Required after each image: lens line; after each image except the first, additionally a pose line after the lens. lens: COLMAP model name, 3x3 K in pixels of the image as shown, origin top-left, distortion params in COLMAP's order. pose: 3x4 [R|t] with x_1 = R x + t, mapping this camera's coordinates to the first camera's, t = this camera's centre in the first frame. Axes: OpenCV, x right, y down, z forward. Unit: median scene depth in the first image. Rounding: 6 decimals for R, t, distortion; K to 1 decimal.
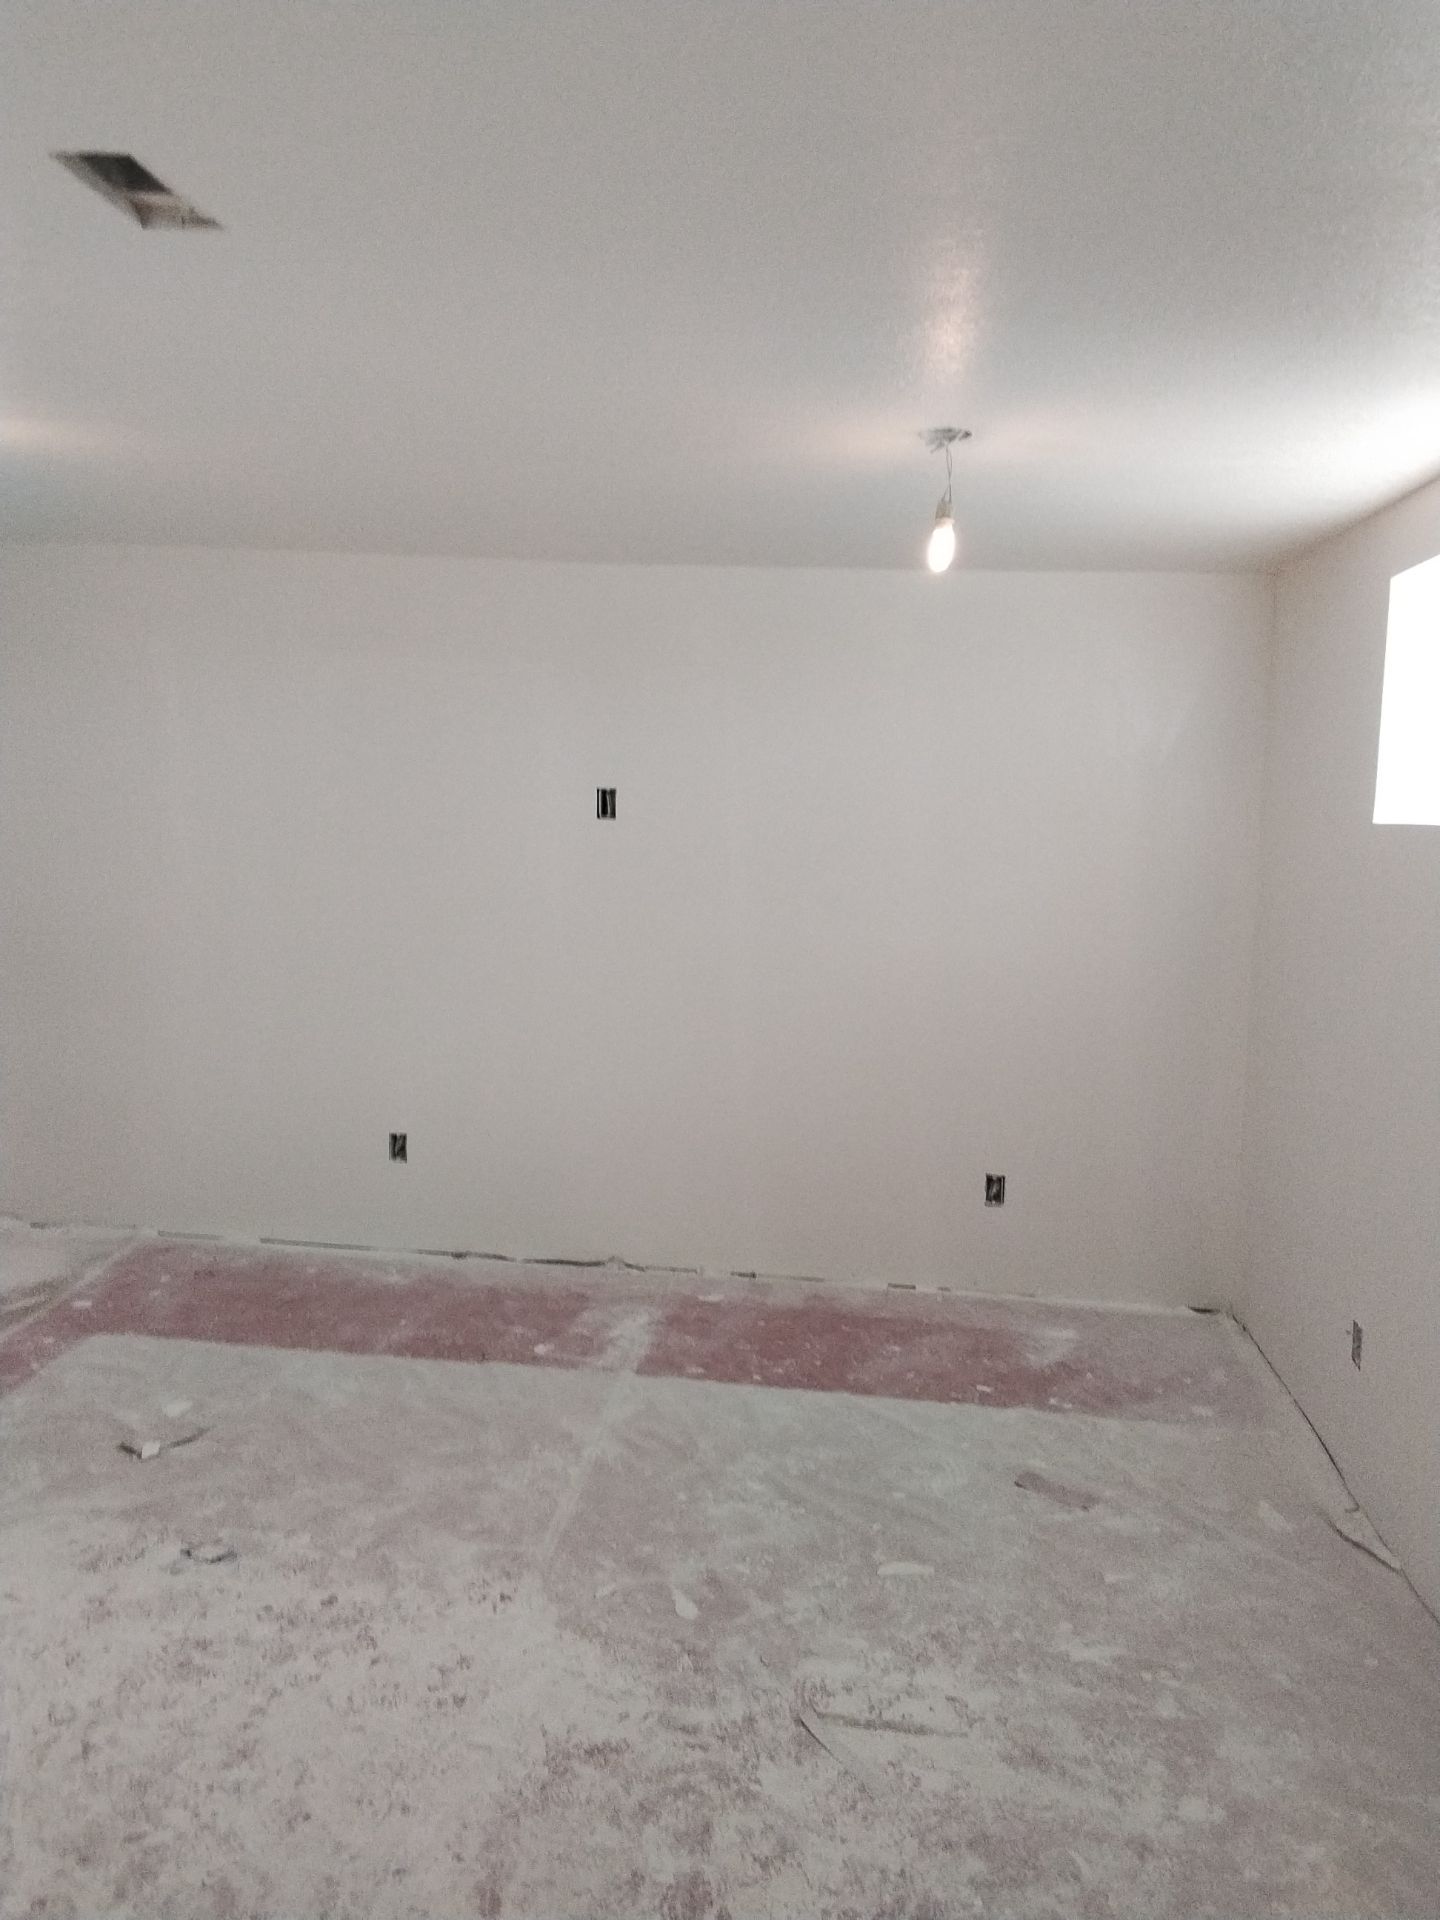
lens RADIAL K [[1473.8, 0, 722.3], [0, 1473.8, 901.9], [0, 0, 1]] dist [0.118752, -0.164087]
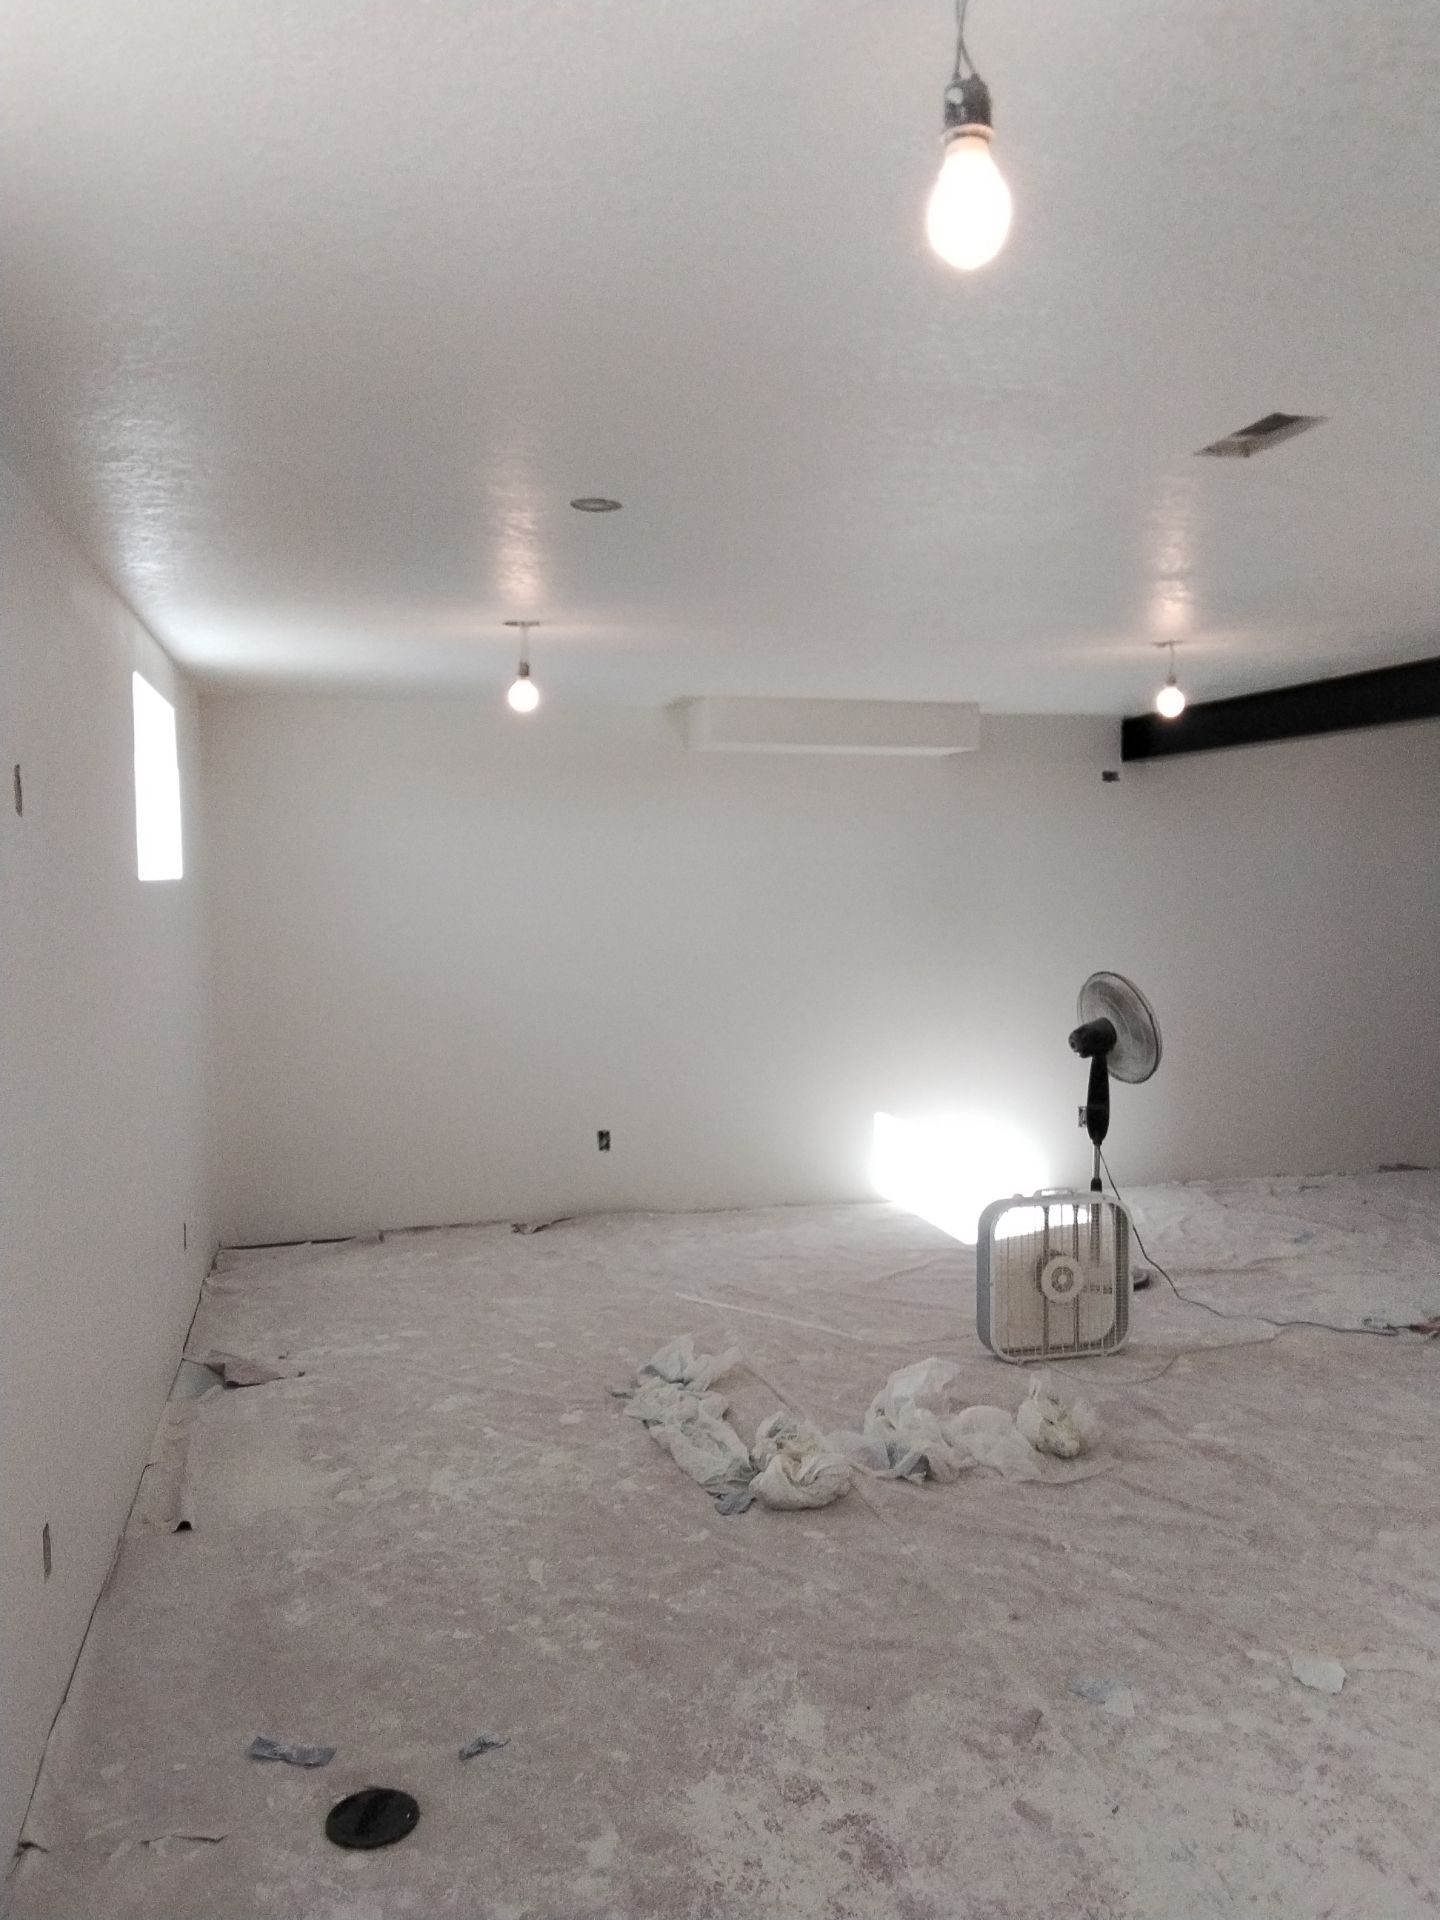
lens RADIAL K [[1467.7, 0, 718.7], [0, 1467.7, 956.4], [0, 0, 1]] dist [0.115916, -0.161710]
pose [[-0.936812, -0.016611, -0.349439, 0.340207], [-0.059445, 0.991904, 0.112215, -0.082832], [0.344746, 0.125896, -0.930215, 1.320120]]
